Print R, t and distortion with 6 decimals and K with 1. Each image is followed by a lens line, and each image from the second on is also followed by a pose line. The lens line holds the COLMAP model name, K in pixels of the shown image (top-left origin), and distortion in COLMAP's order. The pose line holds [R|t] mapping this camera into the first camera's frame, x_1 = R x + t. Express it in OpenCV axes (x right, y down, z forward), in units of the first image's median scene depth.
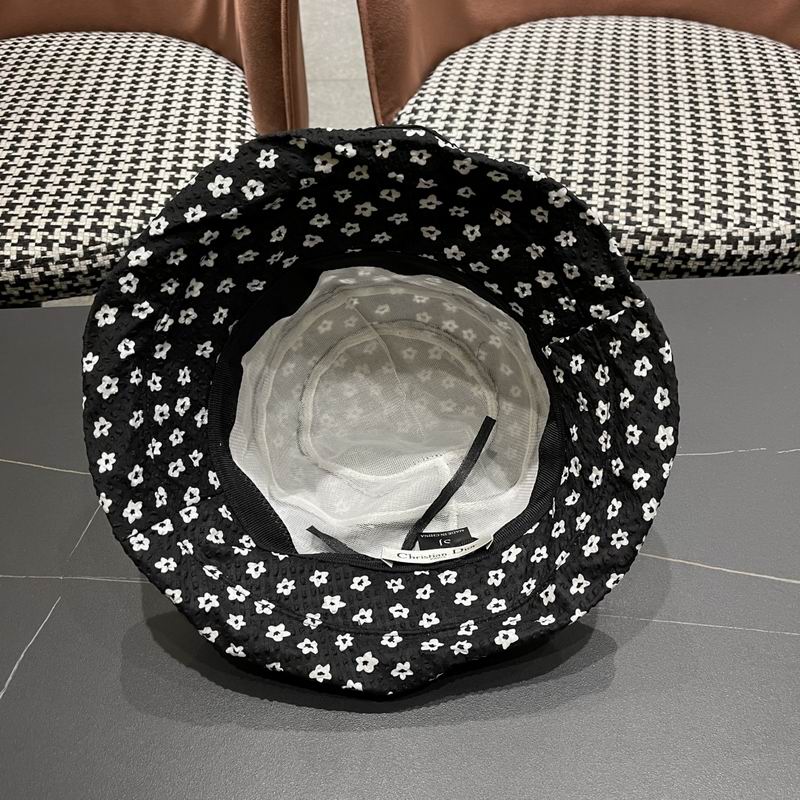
lens RADIAL K [[846.3, 0, 405.0], [0, 846.3, 408.5], [0, 0, 1]] dist [0.024740, 0.000000]
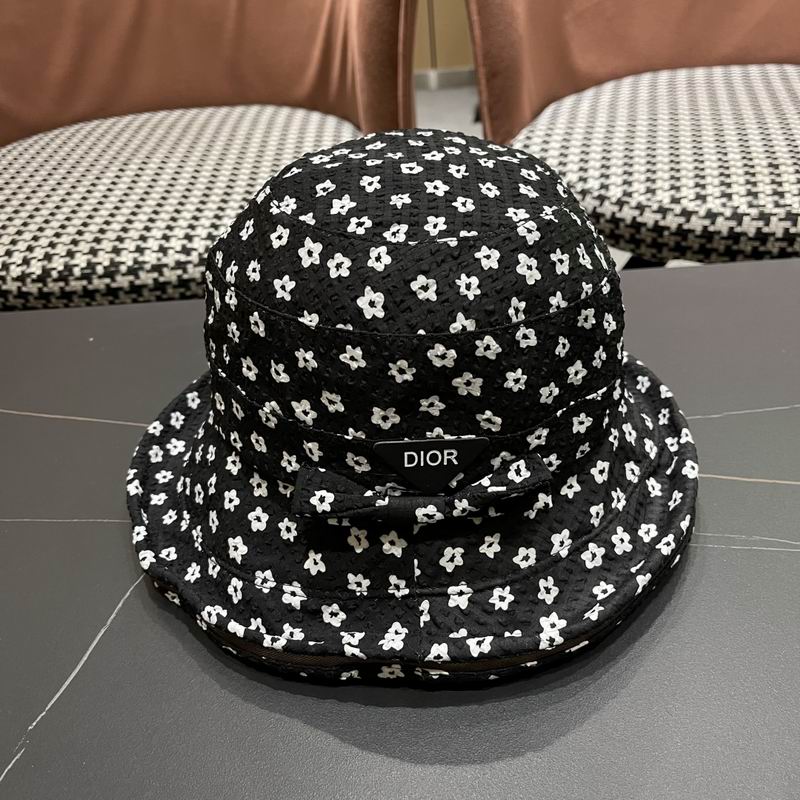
lens RADIAL K [[846.3, 0, 393.7], [0, 846.3, 406.7], [0, 0, 1]] dist [0.024740, 0.000000]
pose [[0.995718, -0.016310, -0.090990, -0.068962], [-0.002998, 0.978097, -0.208129, 0.185329], [0.092392, 0.207511, 0.973860, 0.107419]]
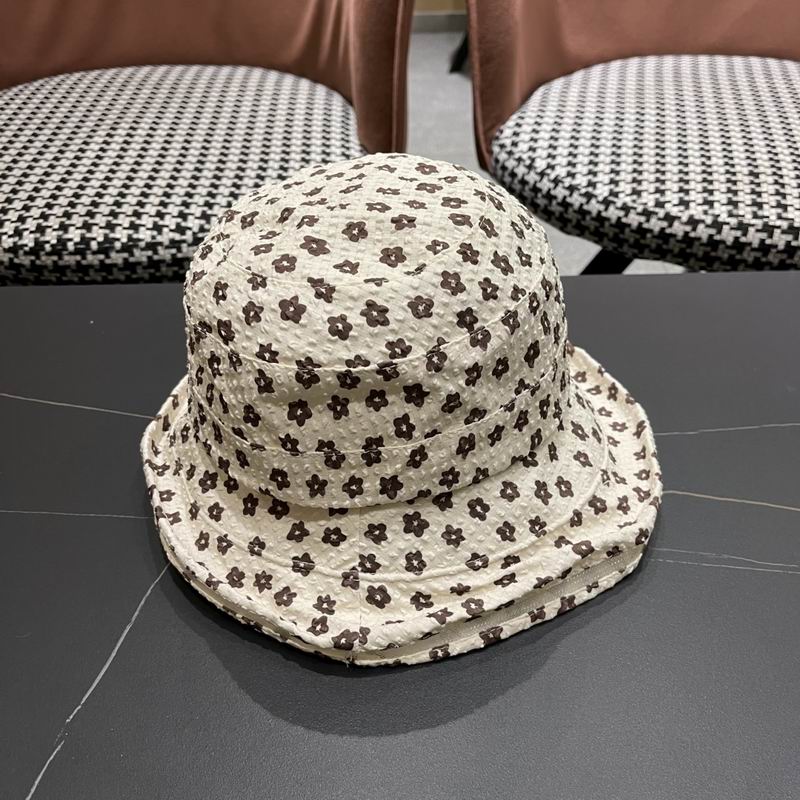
lens RADIAL K [[846.3, 0, 392.3], [0, 846.3, 413.4], [0, 0, 1]] dist [0.024740, 0.000000]
pose [[0.998998, 0.026326, -0.036182, -0.106133], [-0.030742, 0.991364, -0.127487, 0.136722], [0.032514, 0.128472, 0.991180, 0.057671]]
